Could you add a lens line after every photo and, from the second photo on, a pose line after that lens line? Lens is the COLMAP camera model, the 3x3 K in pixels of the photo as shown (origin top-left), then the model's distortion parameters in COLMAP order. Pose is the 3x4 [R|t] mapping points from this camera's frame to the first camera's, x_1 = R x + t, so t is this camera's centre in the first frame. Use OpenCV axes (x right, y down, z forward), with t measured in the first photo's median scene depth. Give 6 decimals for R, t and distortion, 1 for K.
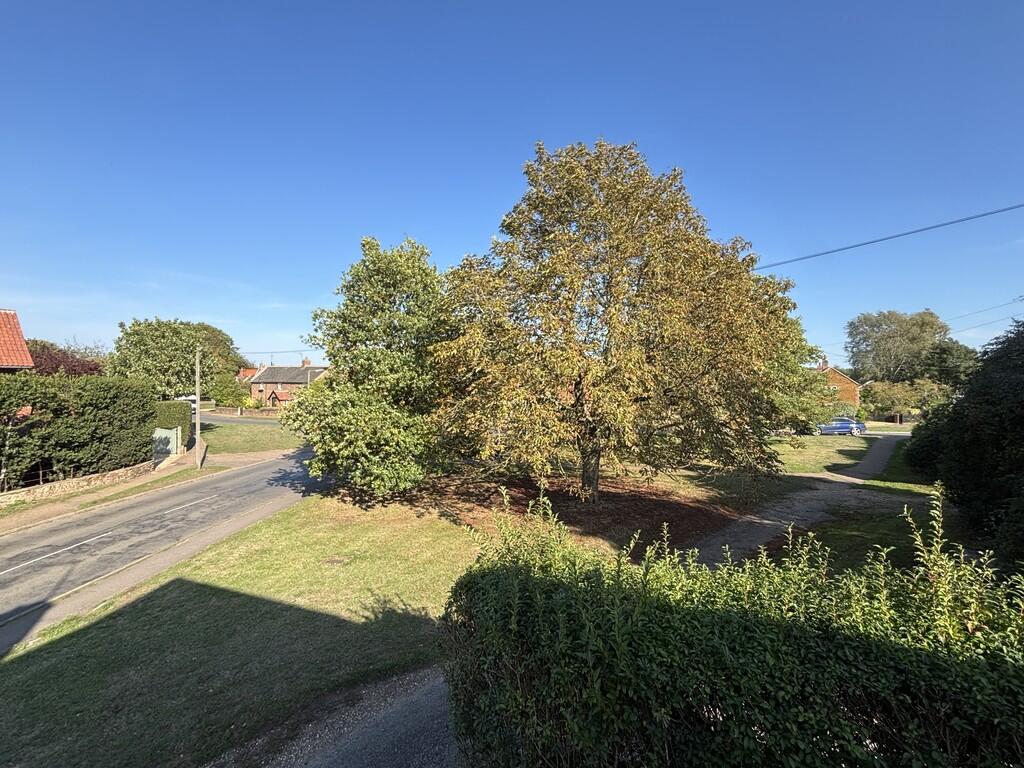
lens RADIAL K [[475.7, 0, 512.0], [0, 475.7, 384.0], [0, 0, 1]] dist [0.000020, -0.000057]
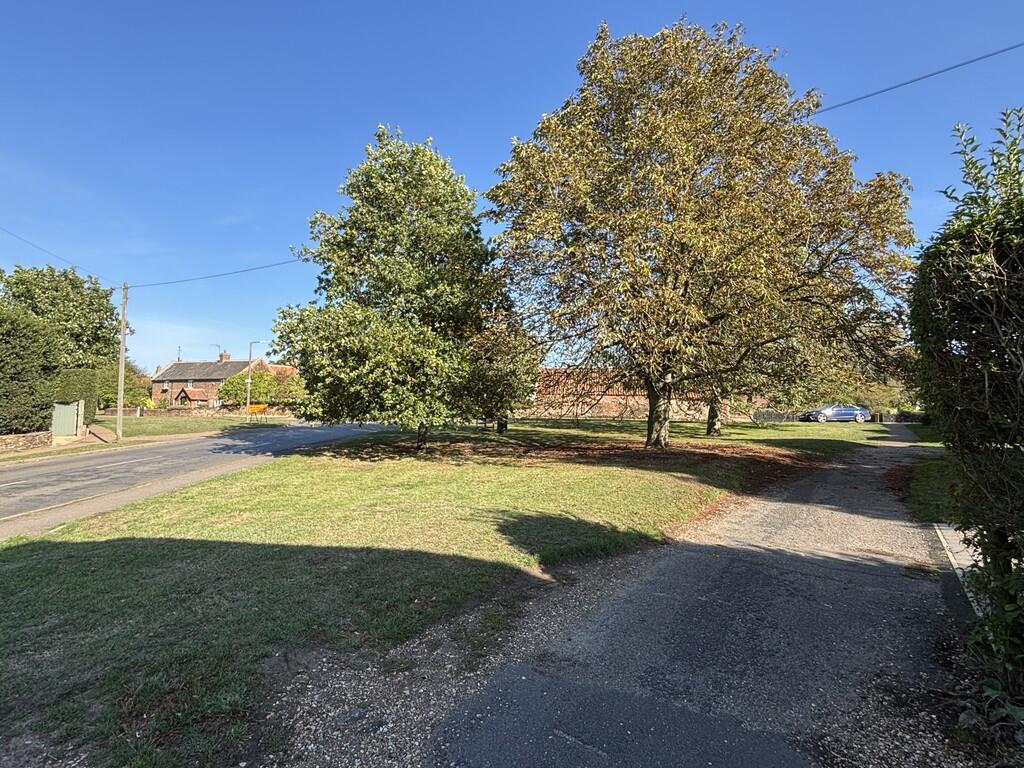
lens RADIAL K [[514.5, 0, 512.0], [0, 514.5, 384.0], [0, 0, 1]] dist [0.020517, 0.000249]
pose [[0.992651, 0.017329, 0.119765, -0.145938], [-0.013266, 0.999312, -0.034640, 0.124320], [-0.120283, 0.032797, 0.992198, 0.088355]]
